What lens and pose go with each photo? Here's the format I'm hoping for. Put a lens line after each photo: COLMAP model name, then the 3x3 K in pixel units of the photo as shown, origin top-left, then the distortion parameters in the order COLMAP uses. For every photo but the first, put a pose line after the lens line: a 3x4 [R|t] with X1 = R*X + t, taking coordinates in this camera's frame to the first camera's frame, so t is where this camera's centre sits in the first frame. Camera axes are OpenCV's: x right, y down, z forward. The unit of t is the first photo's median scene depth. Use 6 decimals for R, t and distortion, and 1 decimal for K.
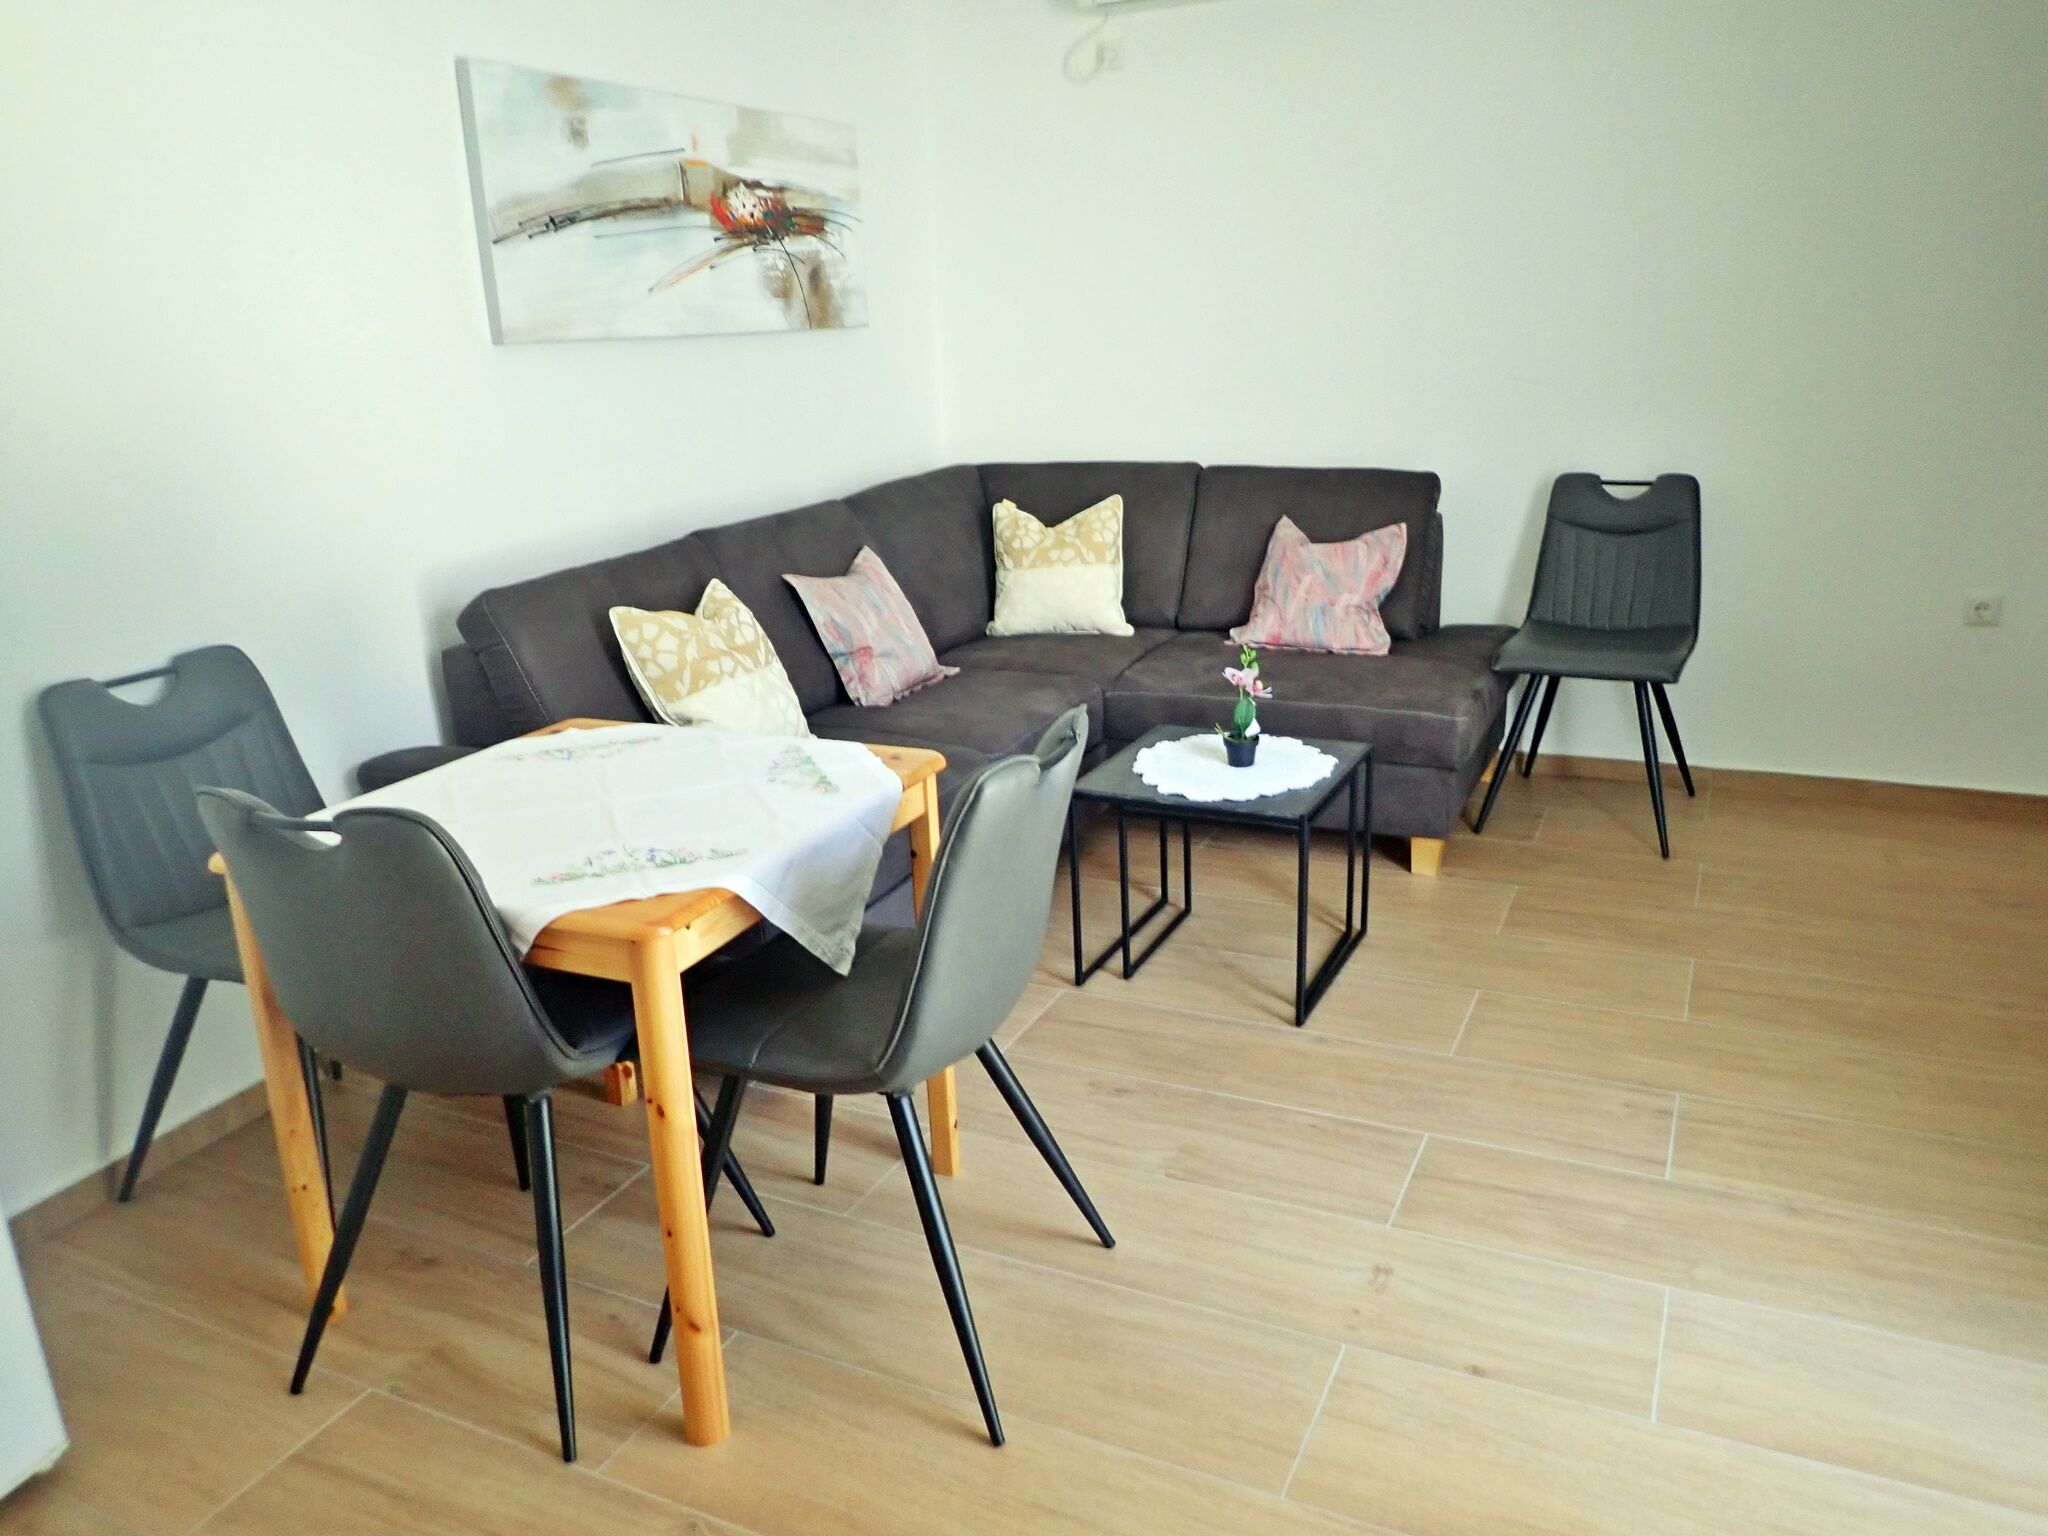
lens RADIAL K [[1490.9, 0, 1024.0], [0, 1490.9, 768.0], [0, 0, 1]] dist [-0.002473, -0.001593]
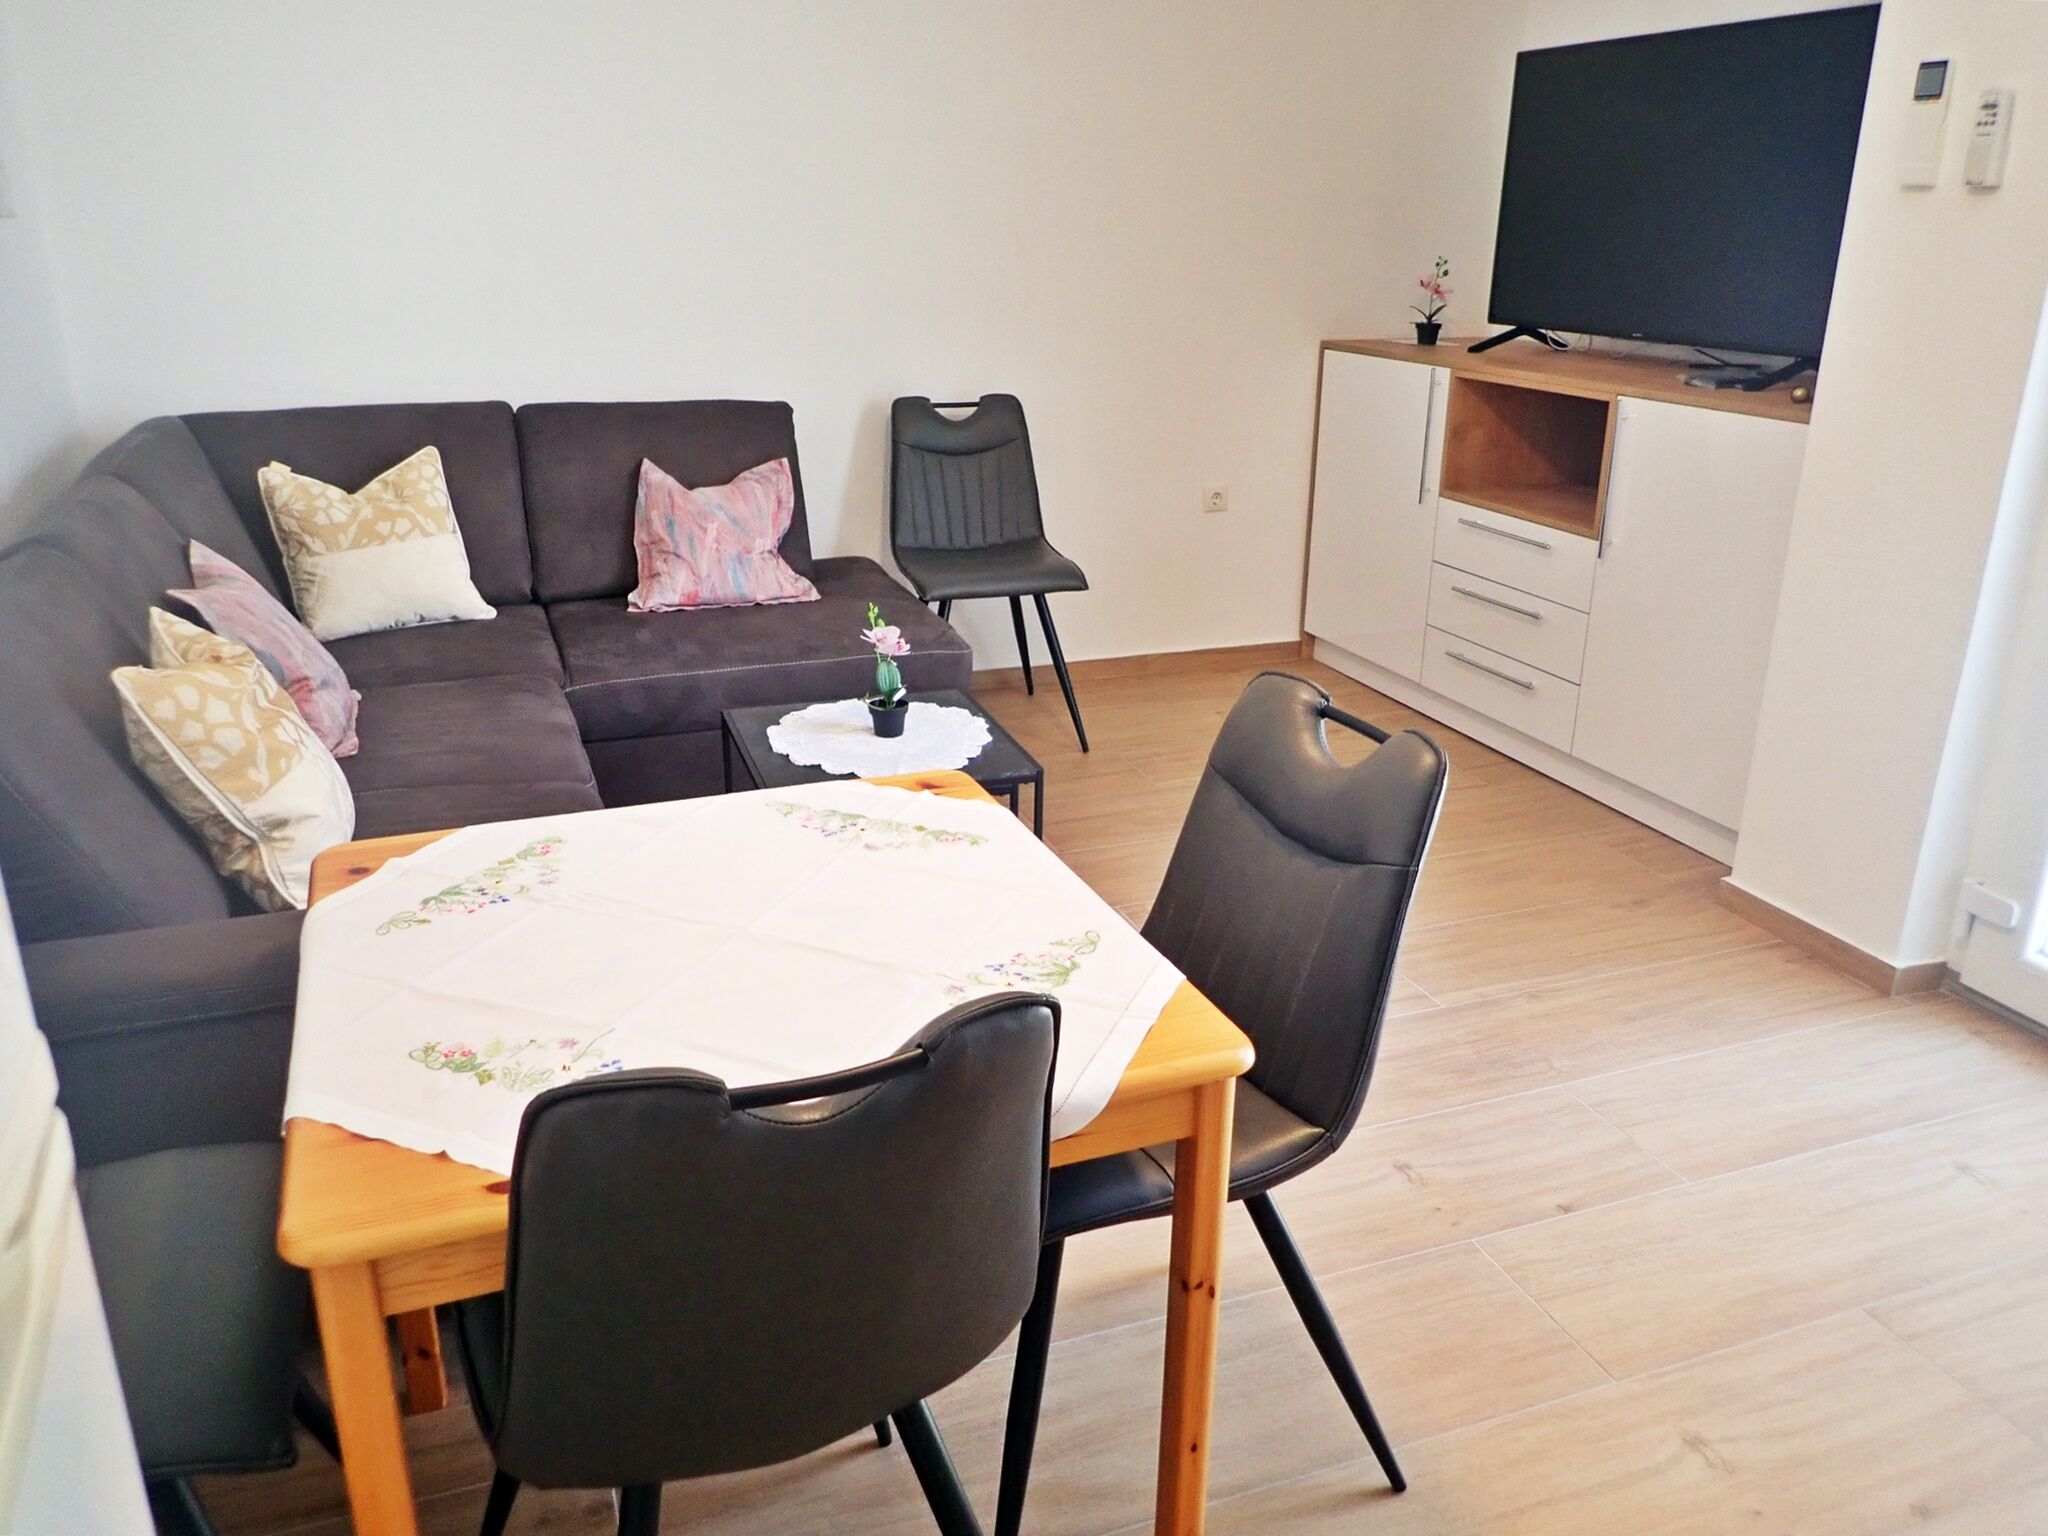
lens RADIAL K [[1534.0, 0, 995.5], [0, 1534.0, 767.9], [0, 0, 1]] dist [-0.009205, -0.010488]
pose [[0.699496, -0.200757, 0.685858, -0.350055], [0.174618, 0.978654, 0.108371, -0.055626], [-0.692975, 0.043958, 0.719621, 0.229559]]
